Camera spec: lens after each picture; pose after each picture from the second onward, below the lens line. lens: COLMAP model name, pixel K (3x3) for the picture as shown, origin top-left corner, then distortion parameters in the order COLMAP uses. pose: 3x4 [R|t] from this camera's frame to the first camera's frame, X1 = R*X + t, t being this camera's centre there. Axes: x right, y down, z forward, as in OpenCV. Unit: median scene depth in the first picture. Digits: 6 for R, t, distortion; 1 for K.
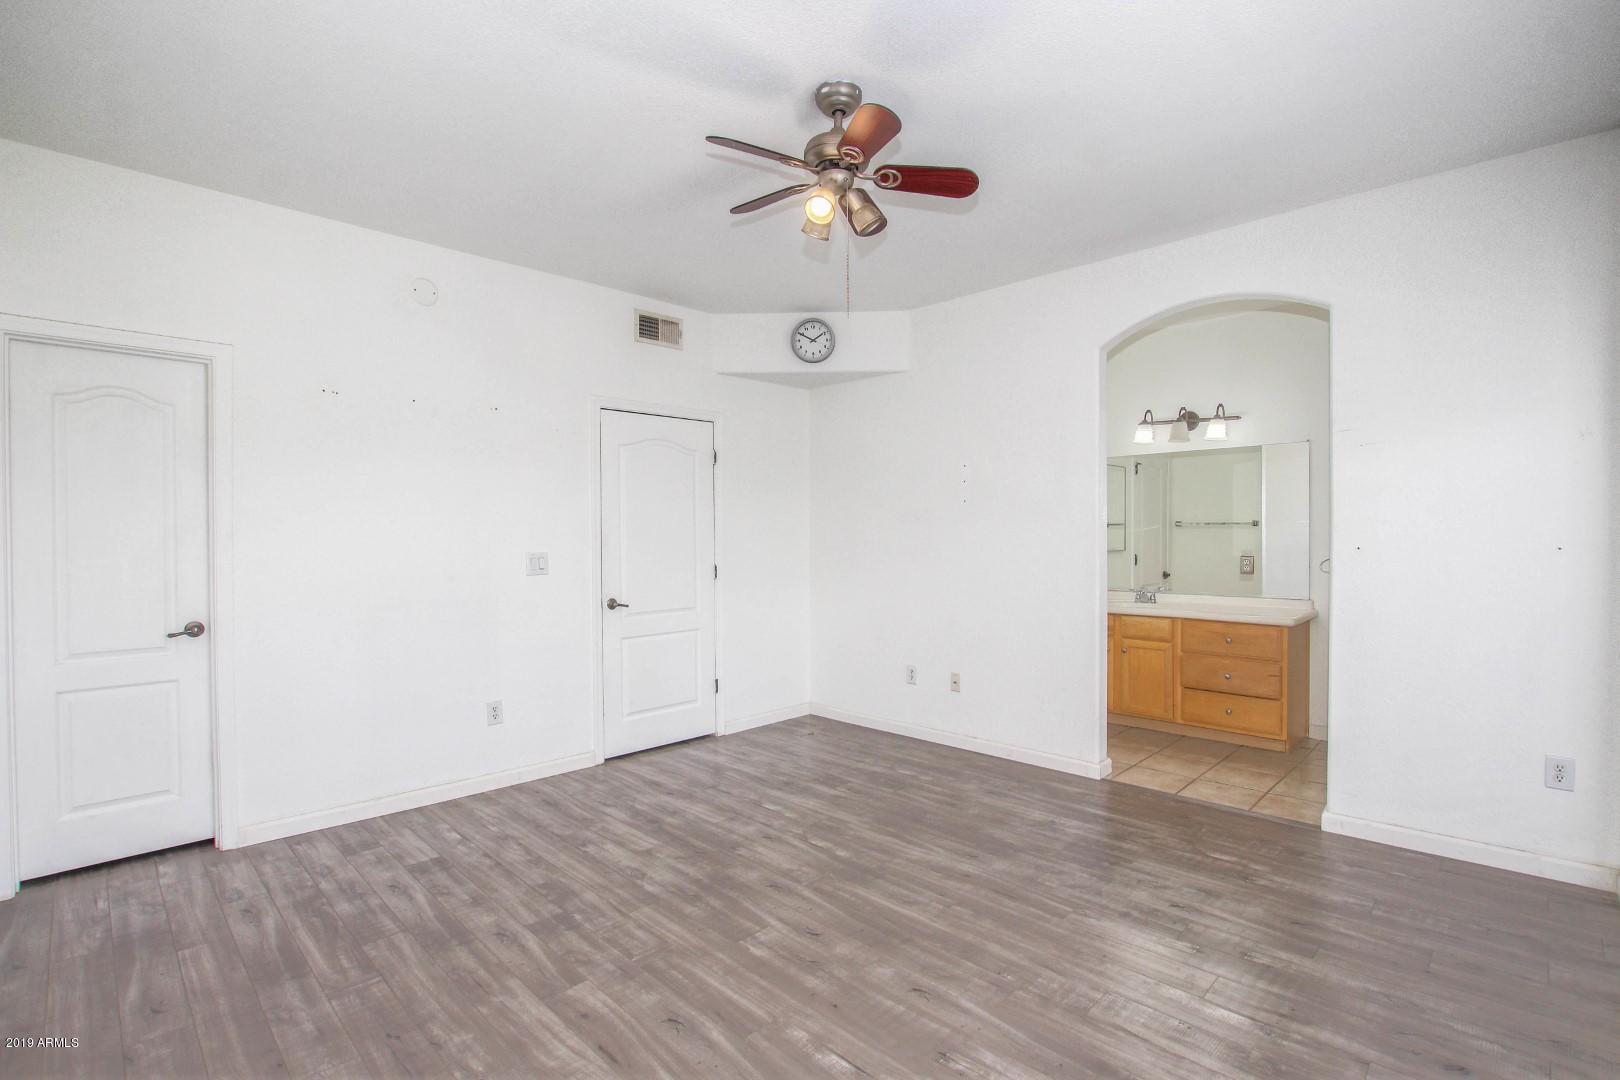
lens RADIAL K [[744.0, 0, 810.0], [0, 744.0, 540.0], [0, 0, 1]] dist [0.002083, 0.000360]
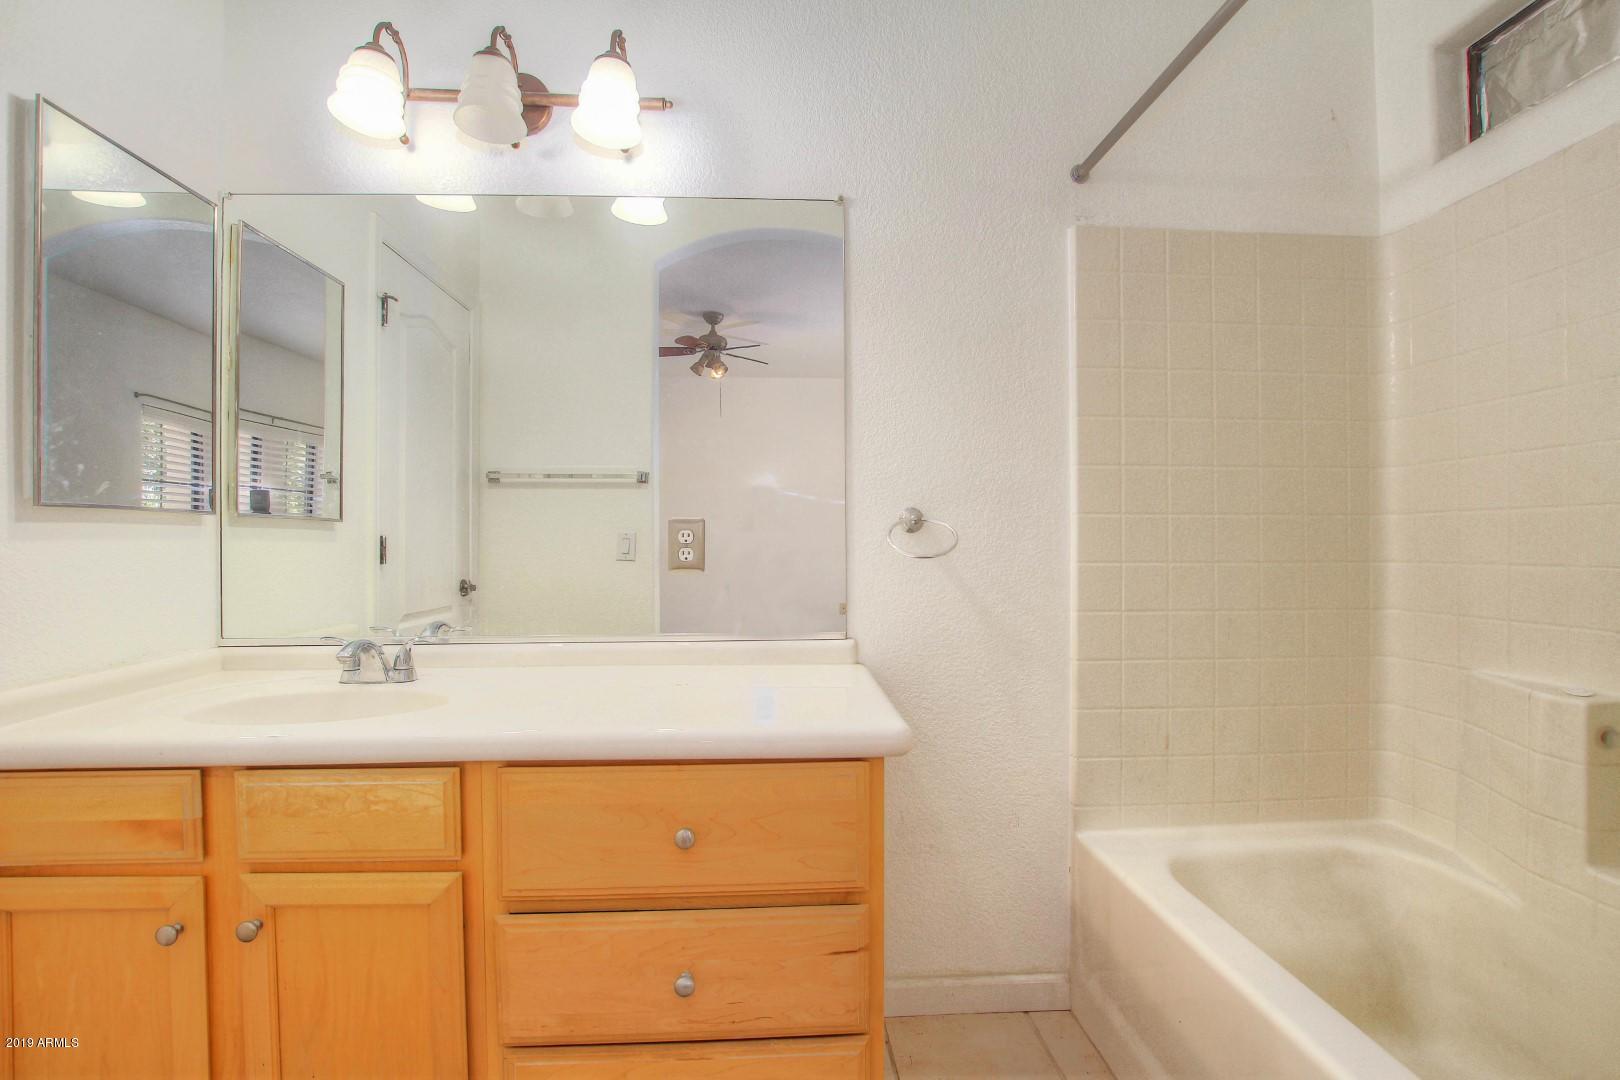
lens RADIAL K [[751.7, 0, 813.8], [0, 751.7, 537.8], [0, 0, 1]] dist [-0.028739, 0.001077]
pose [[0.656199, 0.006161, 0.754562, 0.371839], [0.012376, 0.999744, -0.018926, 0.037770], [-0.754486, 0.021758, 0.655955, 0.738110]]
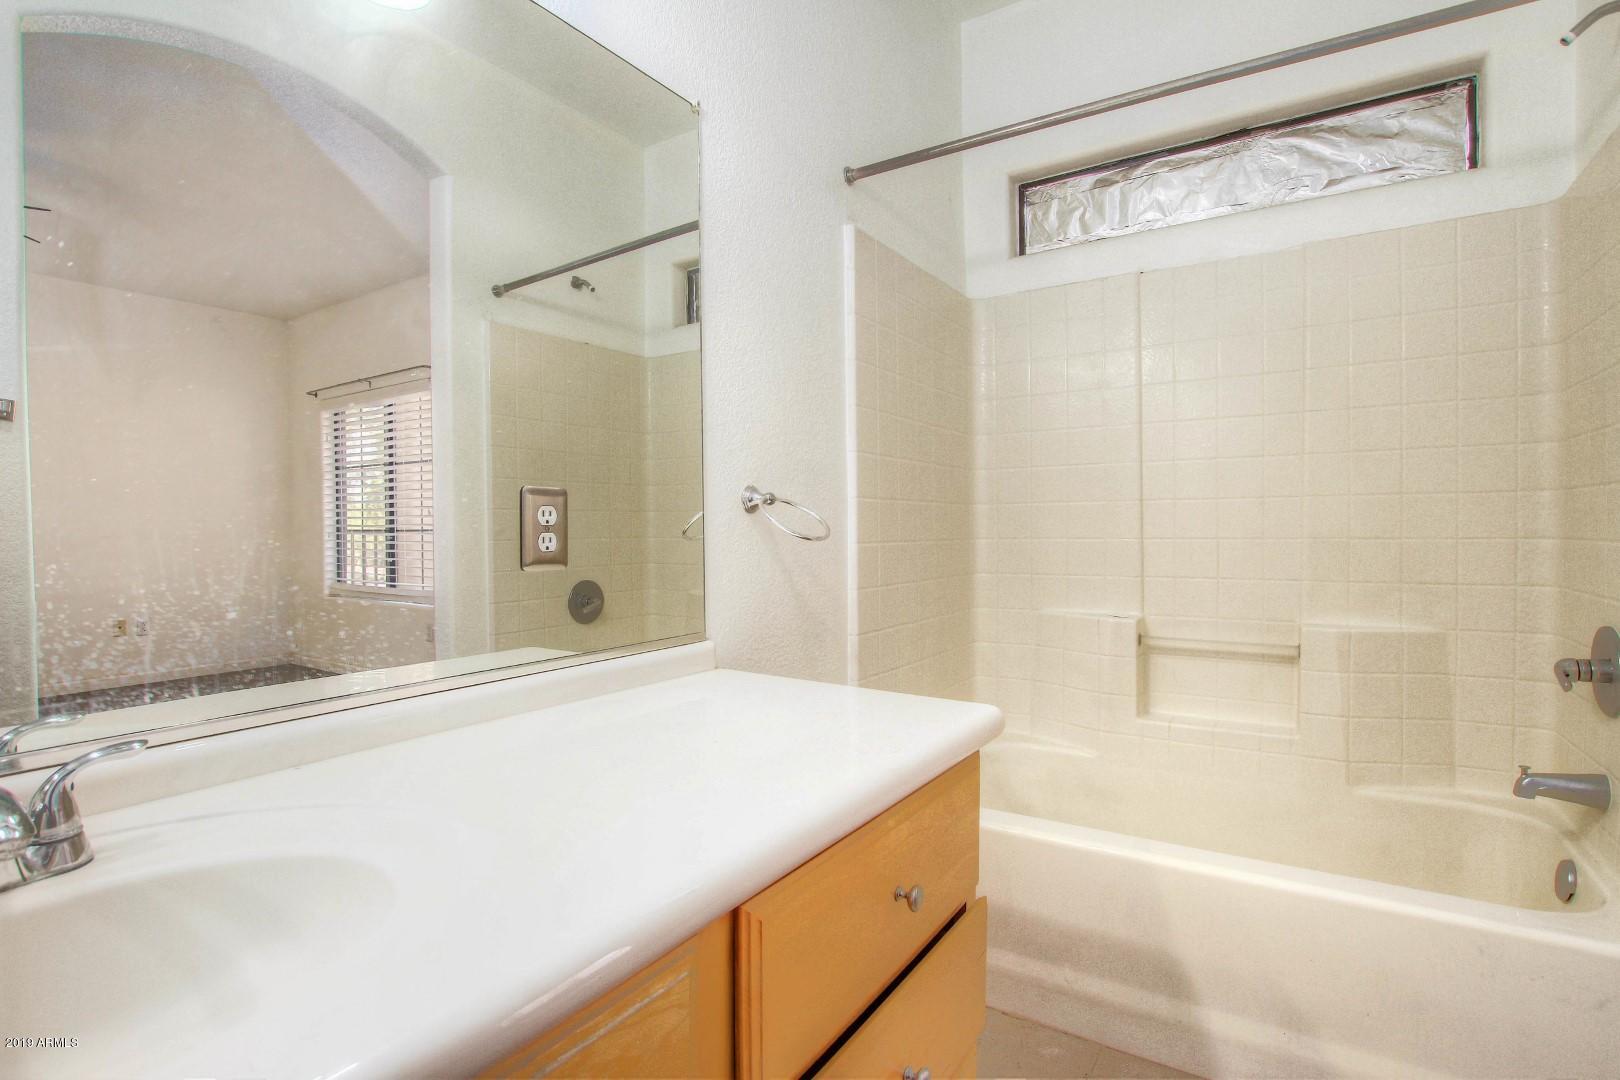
lens RADIAL K [[782.8, 0, 812.4], [0, 782.8, 529.0], [0, 0, 1]] dist [0.000126, 0.000285]
pose [[-0.224706, 0.002646, 0.974423, 0.341403], [0.024081, 0.999706, 0.002839, 0.035445], [-0.974129, 0.024103, -0.224704, 0.981805]]
